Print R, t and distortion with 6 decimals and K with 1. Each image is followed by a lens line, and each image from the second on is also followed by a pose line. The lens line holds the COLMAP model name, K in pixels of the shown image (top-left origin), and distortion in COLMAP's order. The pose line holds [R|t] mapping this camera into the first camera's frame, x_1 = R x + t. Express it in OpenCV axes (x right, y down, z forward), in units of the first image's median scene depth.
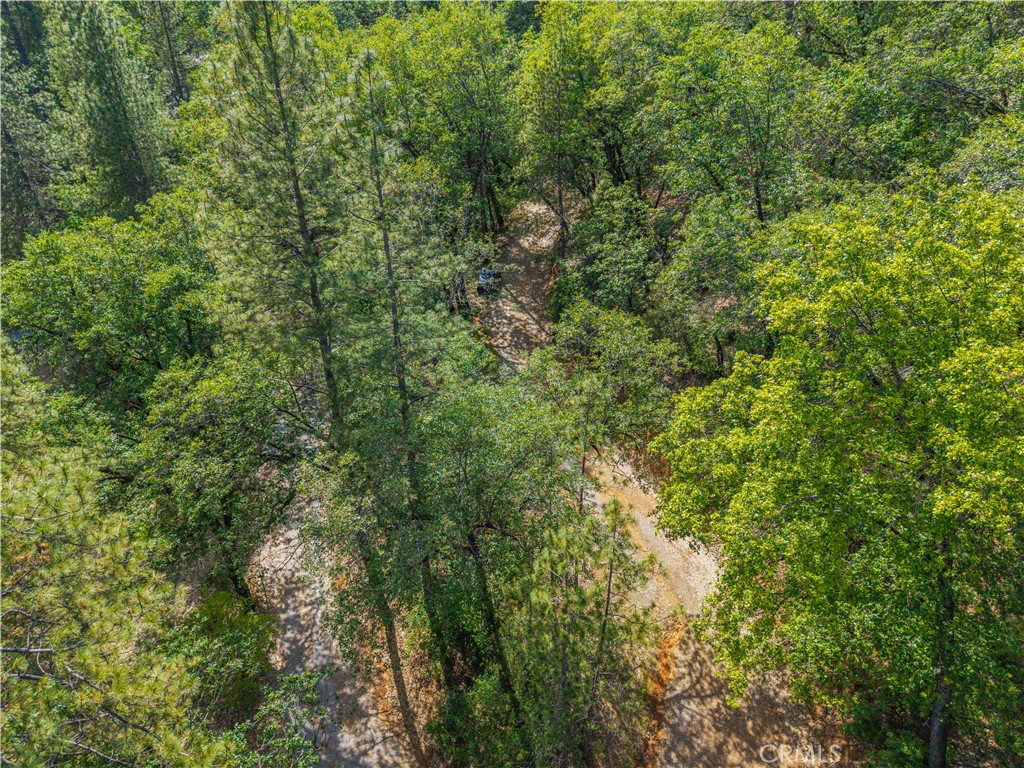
lens RADIAL K [[685.8, 0, 512.1], [0, 685.8, 379.9], [0, 0, 1]] dist [0.023258, -0.022178]
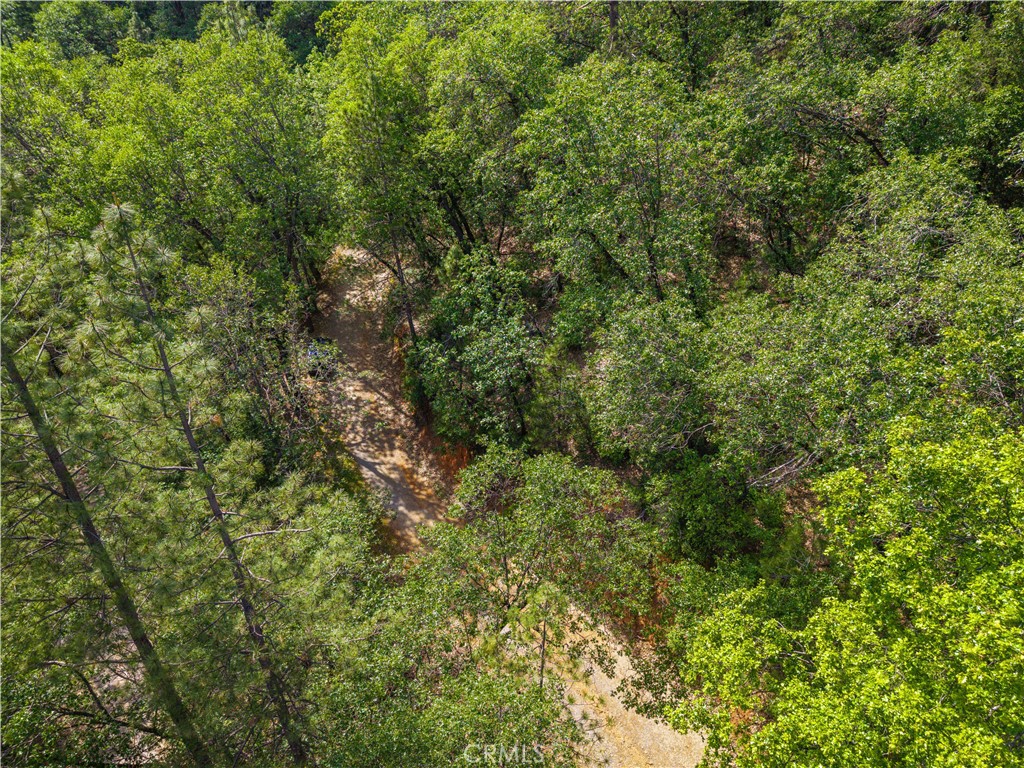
lens RADIAL K [[685.8, 0, 526.1], [0, 685.8, 384.2], [0, 0, 1]] dist [0.023258, -0.022178]
pose [[0.950315, -0.167001, 0.262703, -0.036720], [0.166424, 0.985747, 0.024611, -0.157170], [-0.263069, 0.020332, 0.964563, 0.218294]]
